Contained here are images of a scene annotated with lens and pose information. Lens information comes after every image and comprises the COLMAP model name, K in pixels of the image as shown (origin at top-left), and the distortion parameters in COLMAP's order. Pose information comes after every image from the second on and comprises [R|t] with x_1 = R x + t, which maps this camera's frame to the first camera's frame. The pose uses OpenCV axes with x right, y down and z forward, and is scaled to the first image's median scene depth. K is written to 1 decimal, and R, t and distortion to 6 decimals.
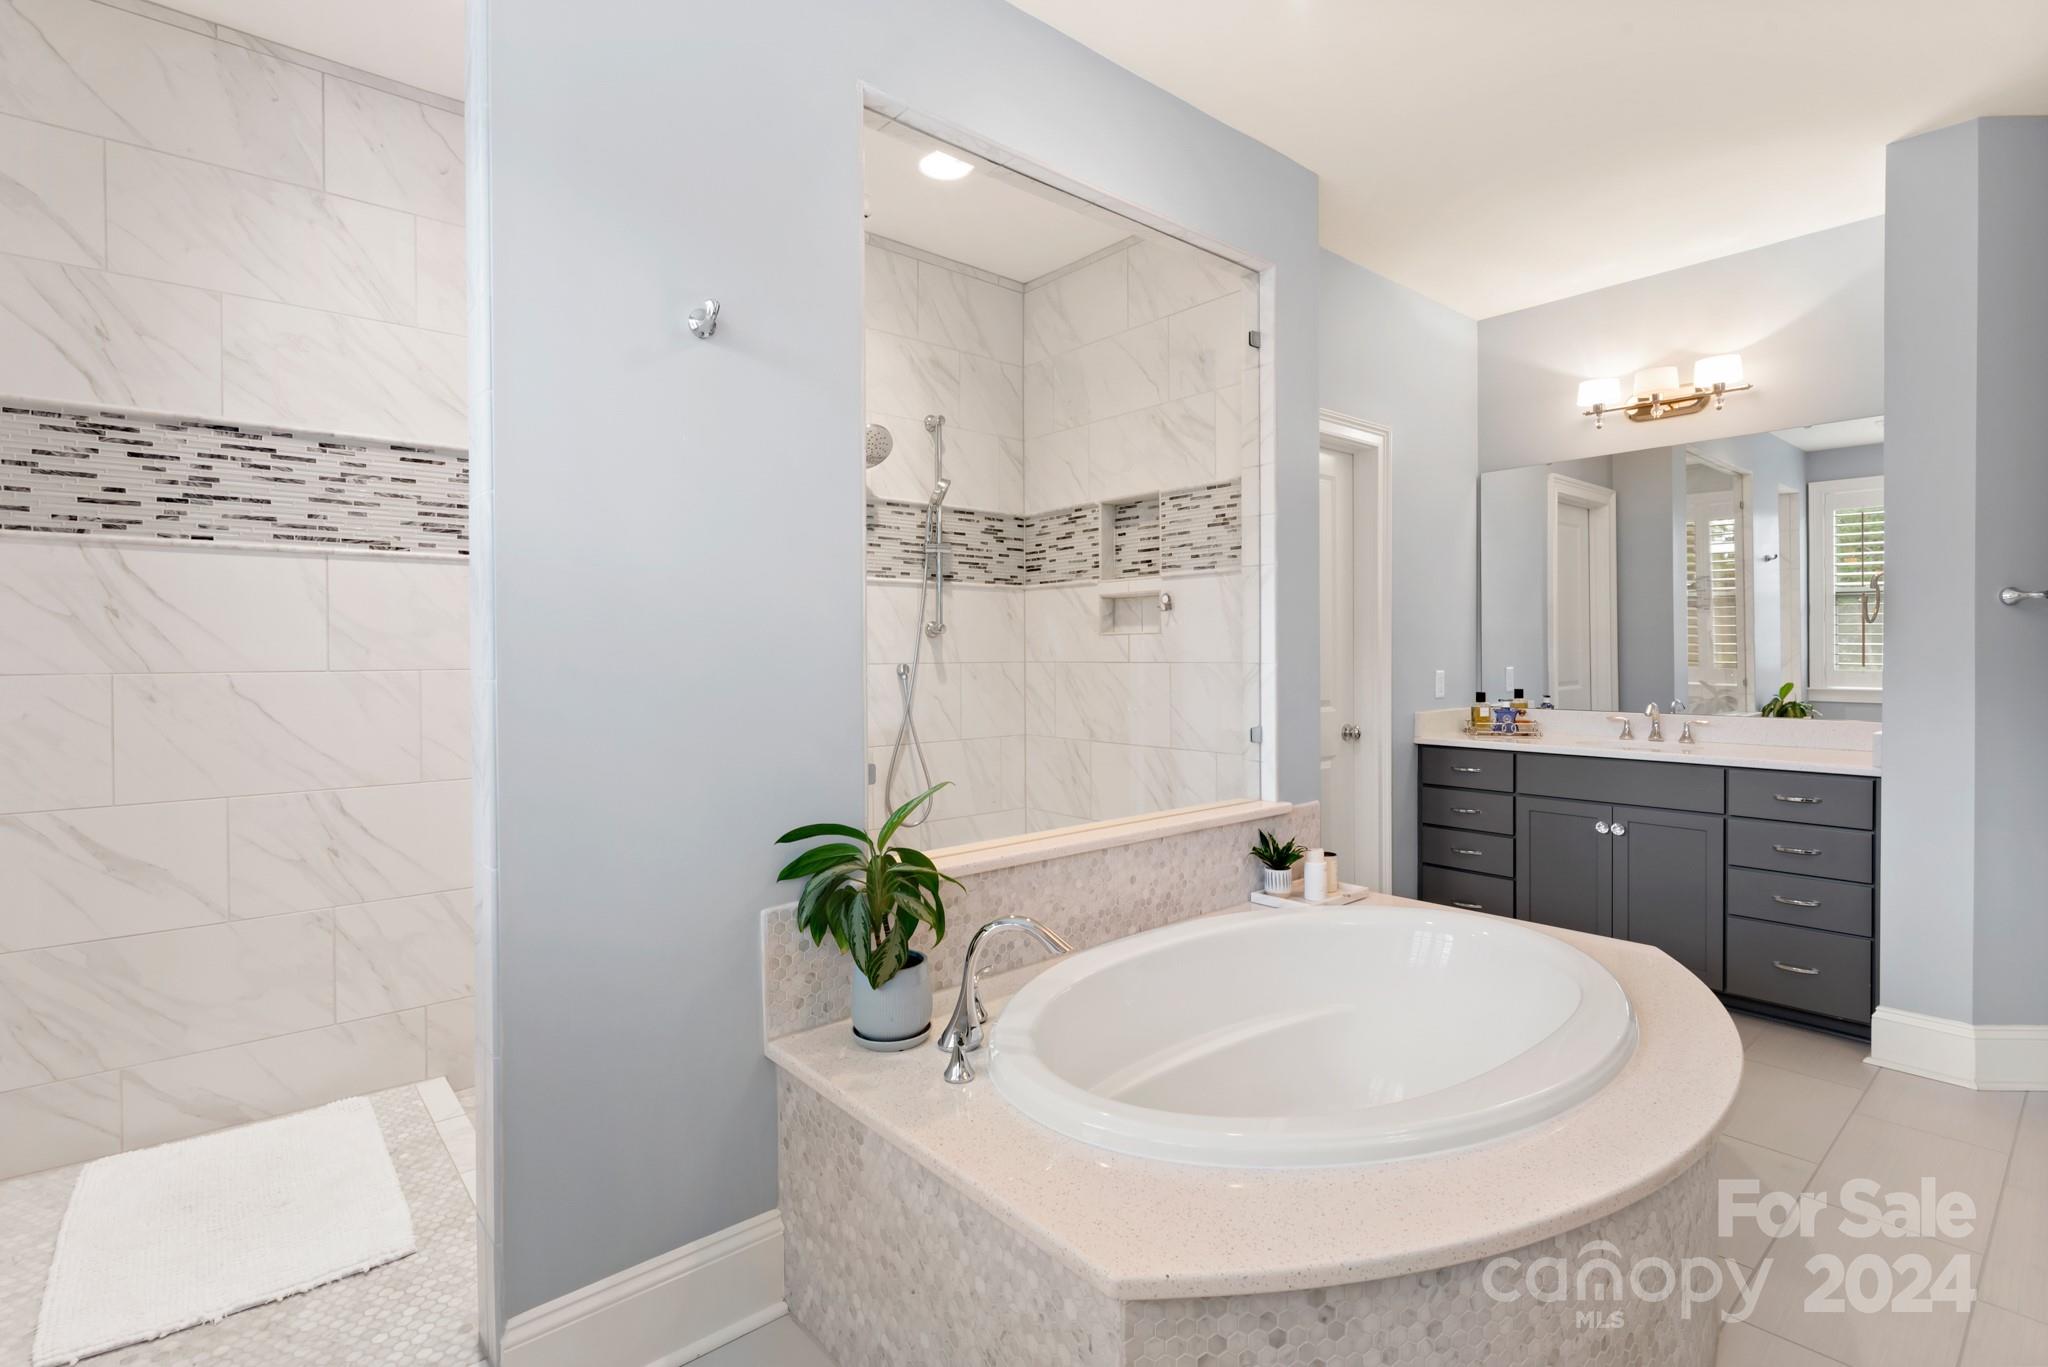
lens RADIAL K [[967.6, 0, 1020.1], [0, 967.6, 666.5], [0, 0, 1]] dist [-0.001445, 0.001369]
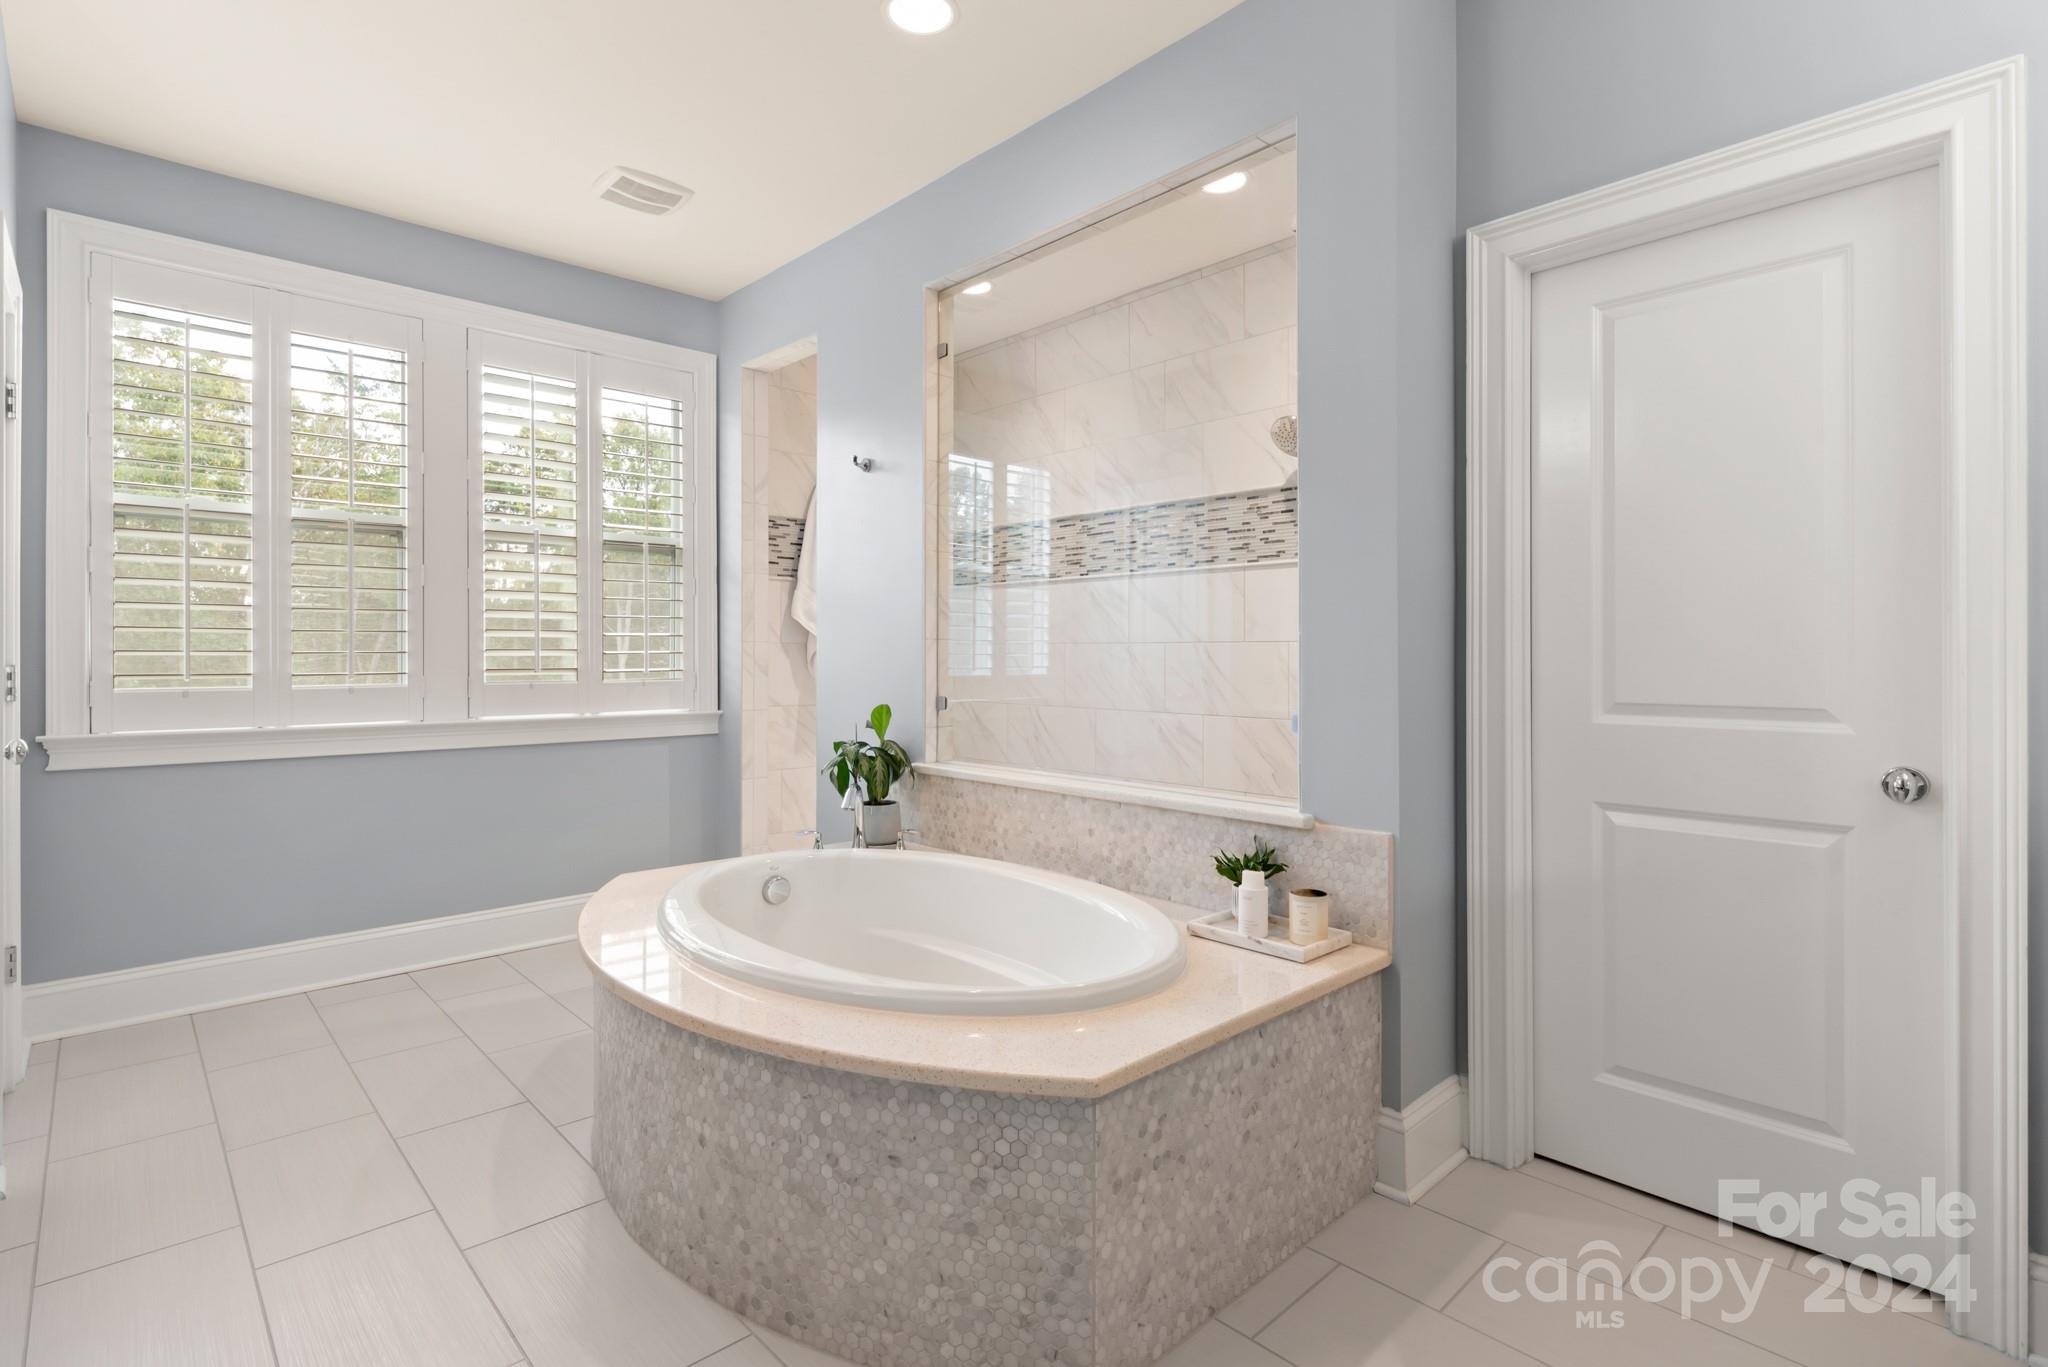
lens RADIAL K [[967.6, 0, 1024.2], [0, 967.6, 662.1], [0, 0, 1]] dist [-0.001445, 0.001369]
pose [[0.066238, 0.016171, -0.997673, 1.160719], [-0.018052, 0.999724, 0.015006, 0.012073], [0.997641, 0.017016, 0.066512, 0.819237]]
